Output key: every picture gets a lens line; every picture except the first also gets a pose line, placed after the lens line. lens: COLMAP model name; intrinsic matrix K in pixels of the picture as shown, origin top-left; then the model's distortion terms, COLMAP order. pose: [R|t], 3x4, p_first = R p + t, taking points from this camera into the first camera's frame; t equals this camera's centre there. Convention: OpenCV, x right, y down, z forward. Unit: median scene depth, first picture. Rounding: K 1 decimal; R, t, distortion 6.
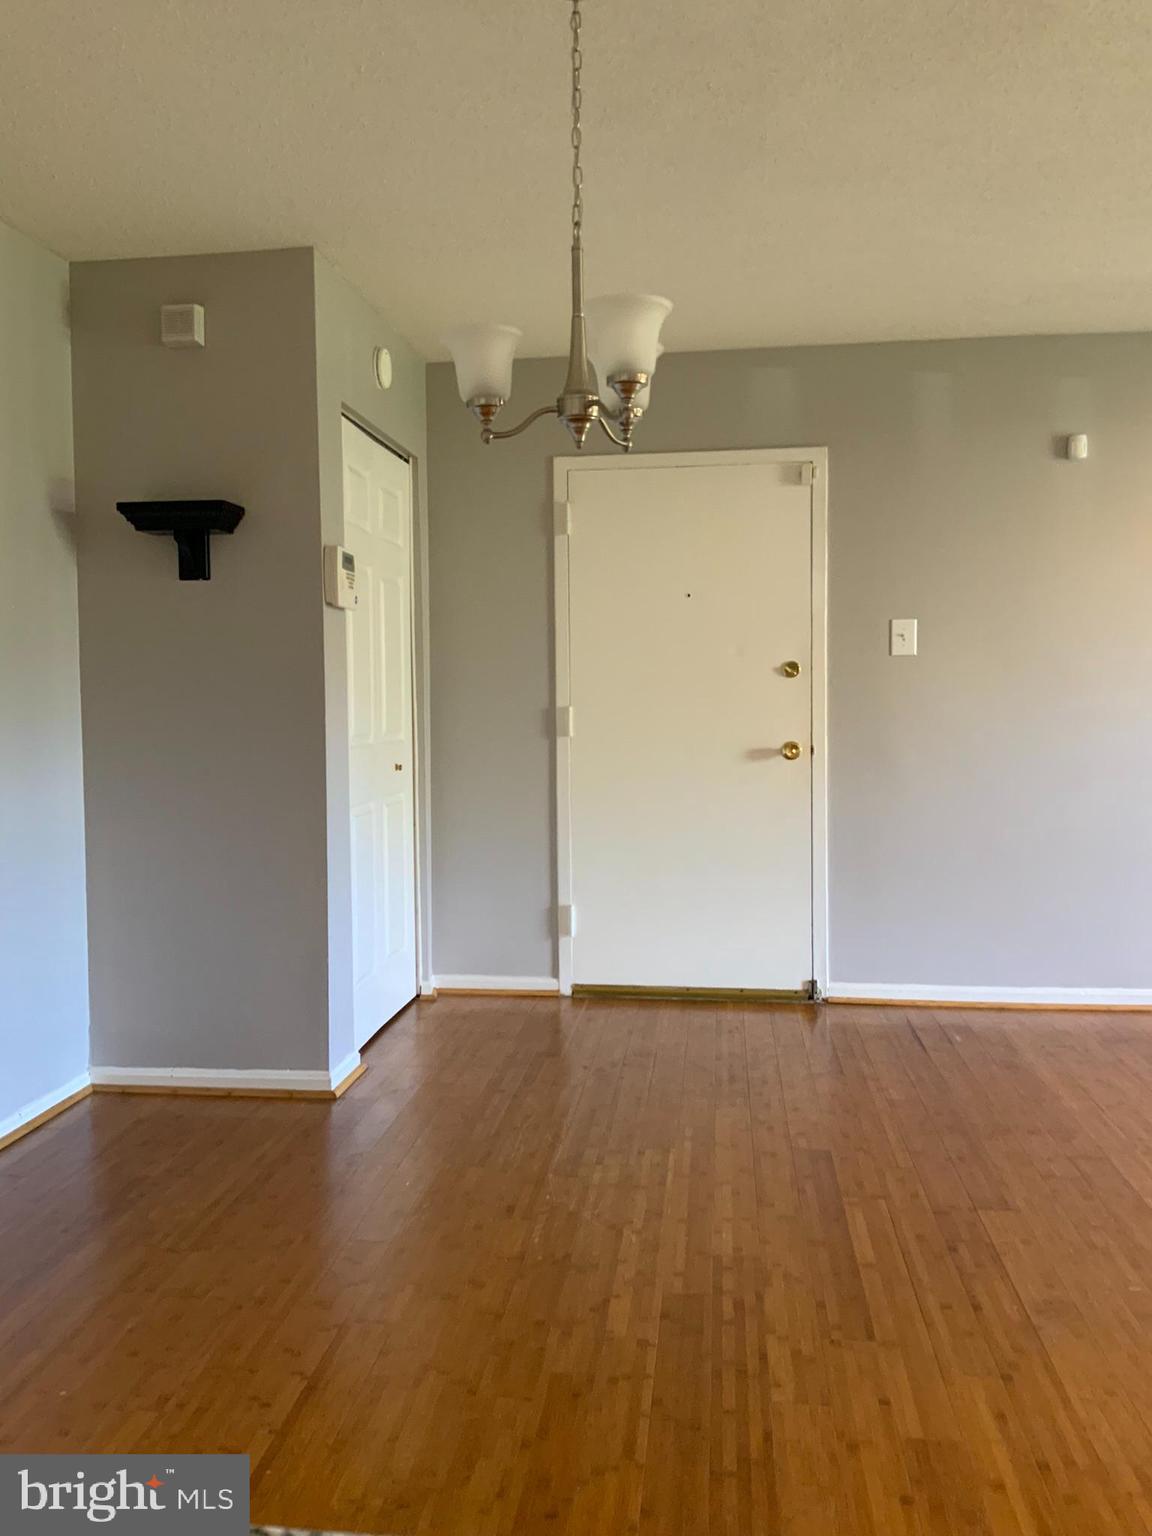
lens RADIAL K [[1273.6, 0, 576.0], [0, 1273.6, 768.0], [0, 0, 1]] dist [0.127489, -0.230627]
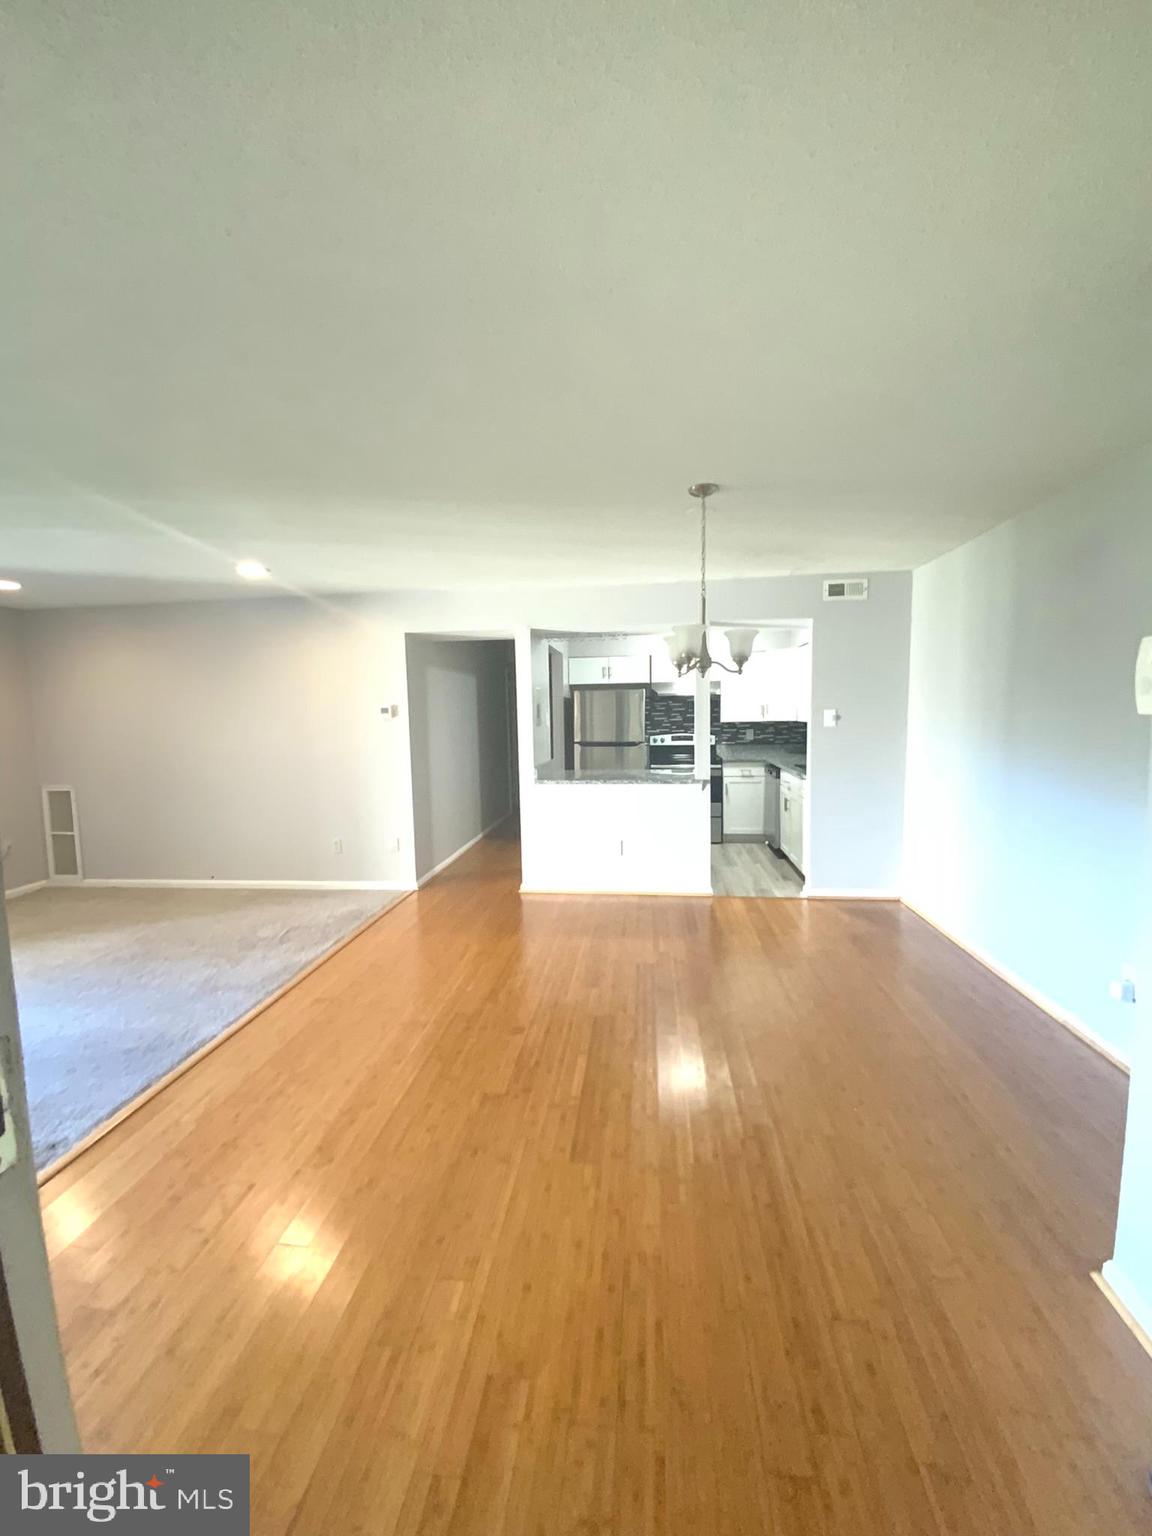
lens RADIAL K [[622.3, 0, 561.9], [0, 622.3, 772.7], [0, 0, 1]] dist [0.029203, -0.020749]
pose [[-0.999281, 0.026033, 0.027567, 0.119782], [0.029962, 0.987714, 0.153372, -0.123687], [-0.023235, 0.154088, -0.987784, 1.055581]]
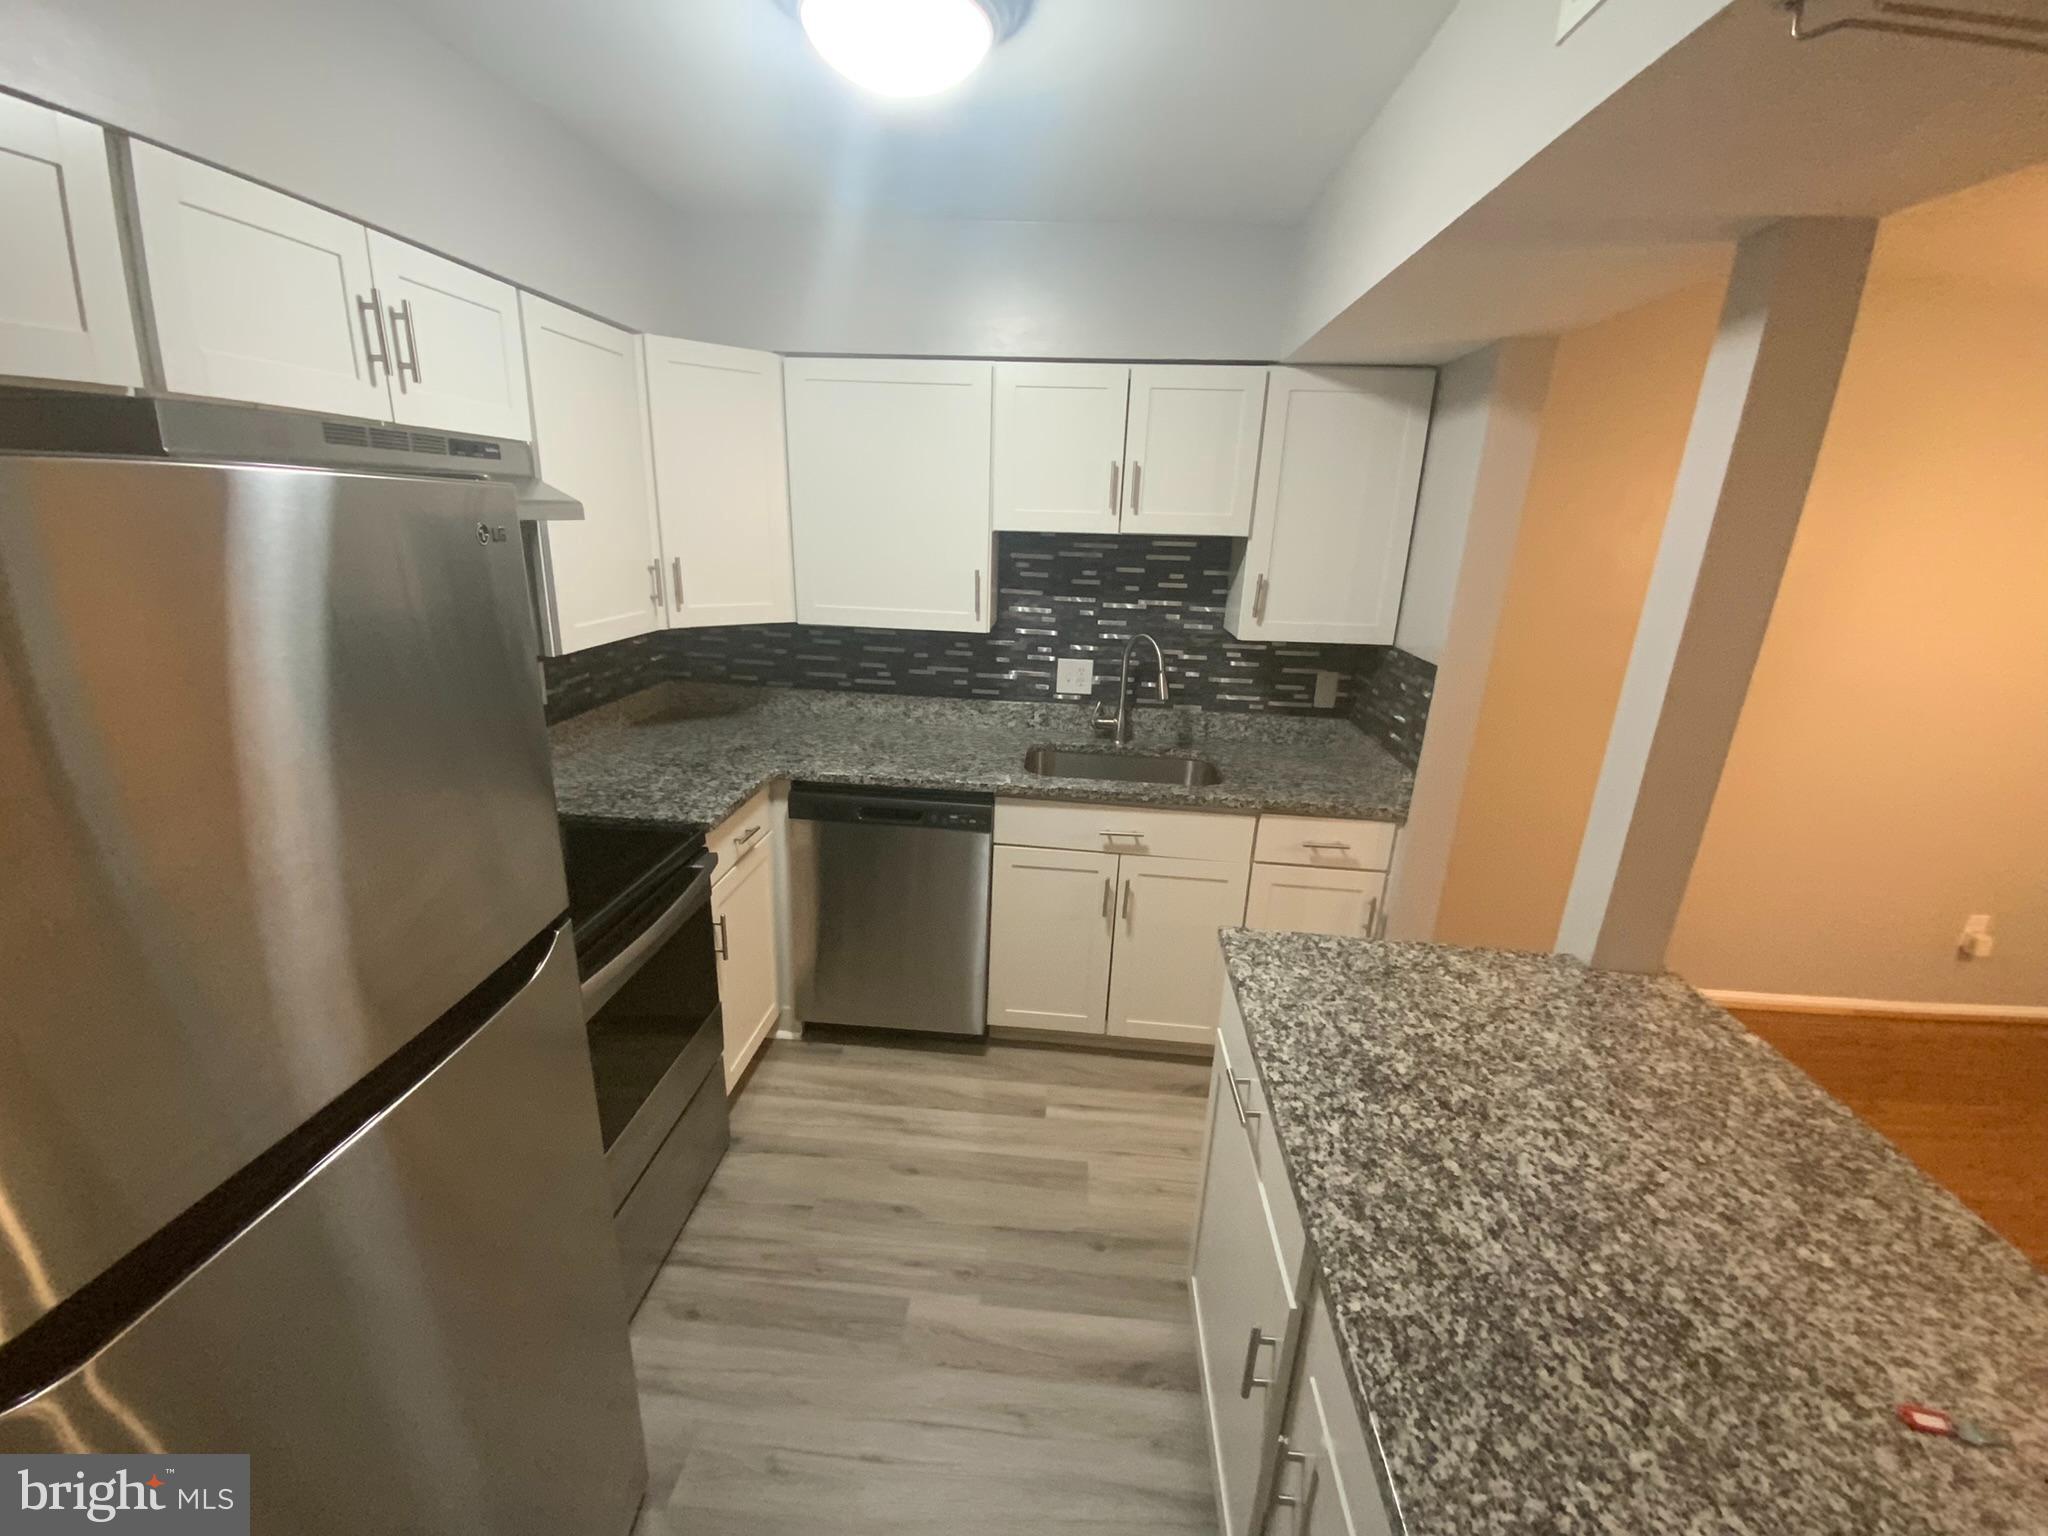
lens RADIAL K [[829.8, 0, 1030.0], [0, 829.8, 771.0], [0, 0, 1]] dist [0.029203, -0.020749]
pose [[0.044710, 0.303350, -0.951830, 0.195490], [-0.098555, 0.949474, 0.297970, -0.096610], [0.994127, 0.080486, 0.072347, -0.180900]]
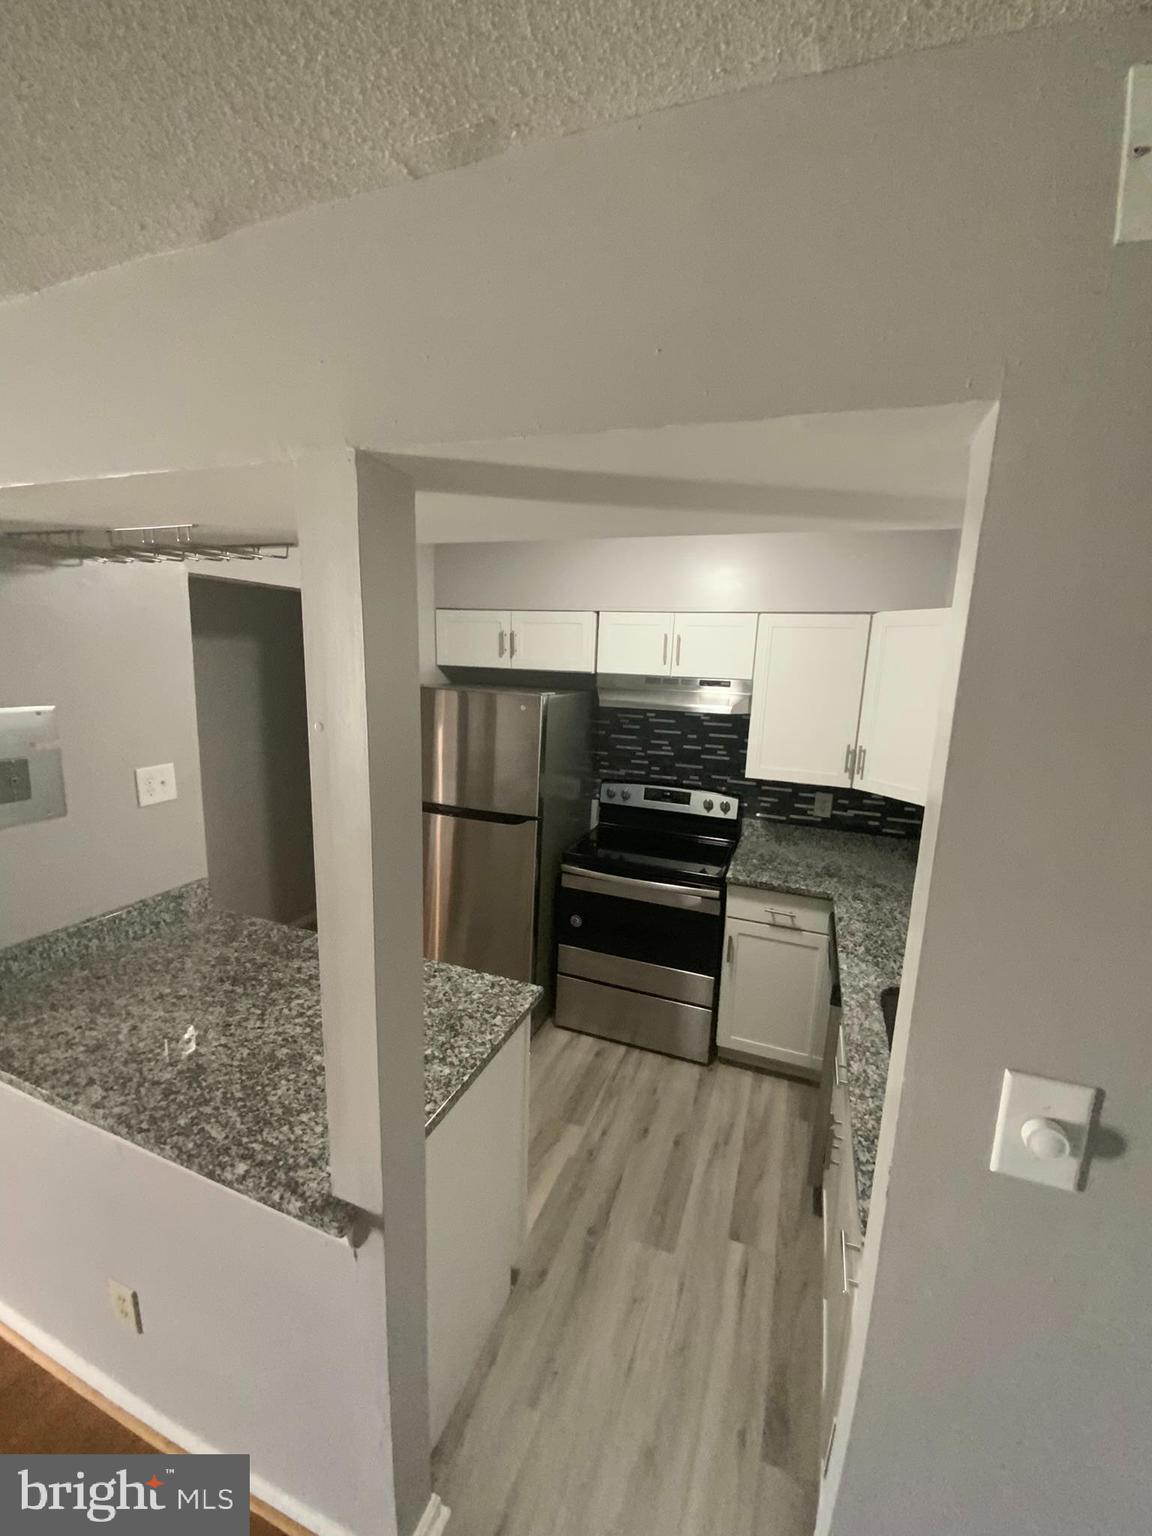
lens RADIAL K [[622.6, 0, 568.2], [0, 622.6, 766.5], [0, 0, 1]] dist [0.033595, -0.027429]
pose [[-0.965744, -0.070279, 0.249798, -0.191697], [-0.009275, 0.971361, 0.237429, -0.161196], [-0.259330, 0.226979, -0.938738, 0.231781]]
